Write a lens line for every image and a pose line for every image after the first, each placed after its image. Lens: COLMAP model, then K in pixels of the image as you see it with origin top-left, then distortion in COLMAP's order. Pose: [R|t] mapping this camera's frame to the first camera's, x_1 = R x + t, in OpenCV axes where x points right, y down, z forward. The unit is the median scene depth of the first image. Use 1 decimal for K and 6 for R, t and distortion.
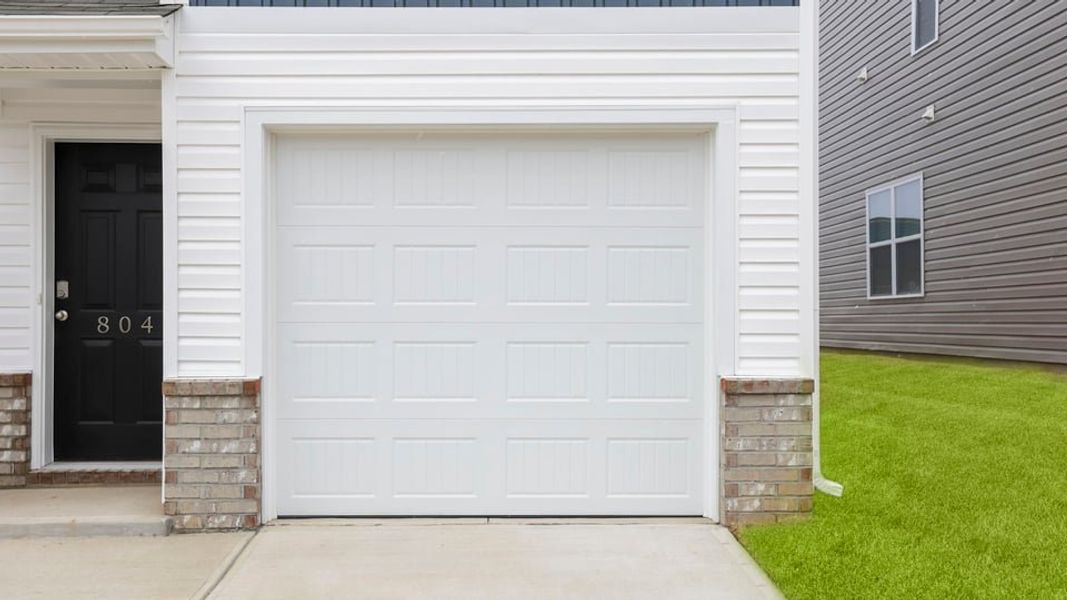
lens RADIAL K [[486.5, 0, 533.9], [0, 486.5, 303.5], [0, 0, 1]] dist [0.000920, 0.001300]
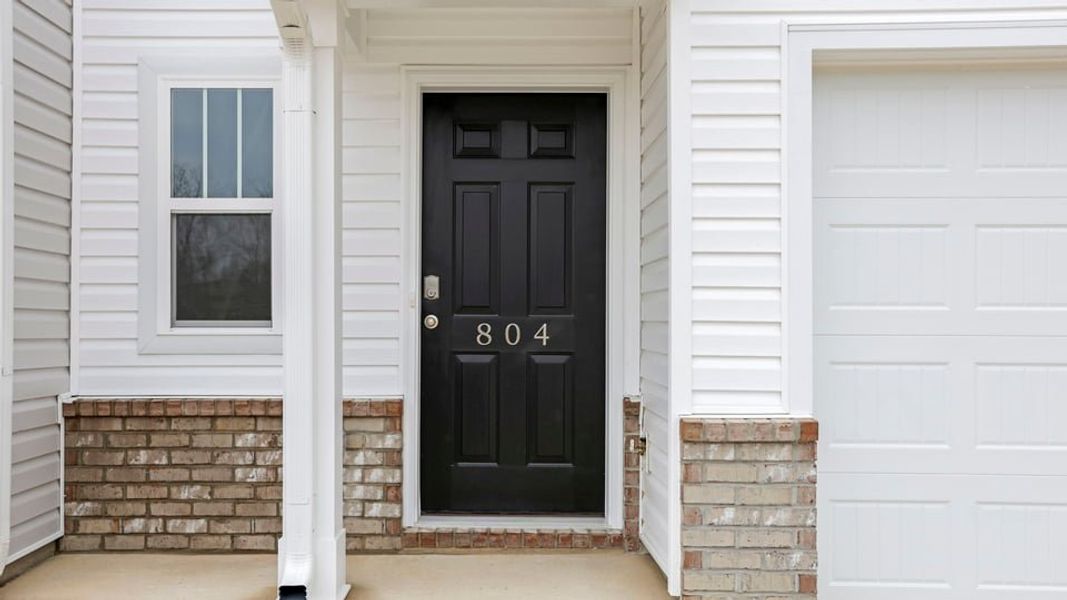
lens RADIAL K [[482.1, 0, 533.5], [0, 482.1, 300.0], [0, 0, 1]] dist [-0.002349, -0.000007]
pose [[0.999613, 0.002809, -0.027680, -0.889596], [-0.002903, 0.999990, -0.003351, -0.008091], [0.027671, 0.003430, 0.999611, 0.289961]]
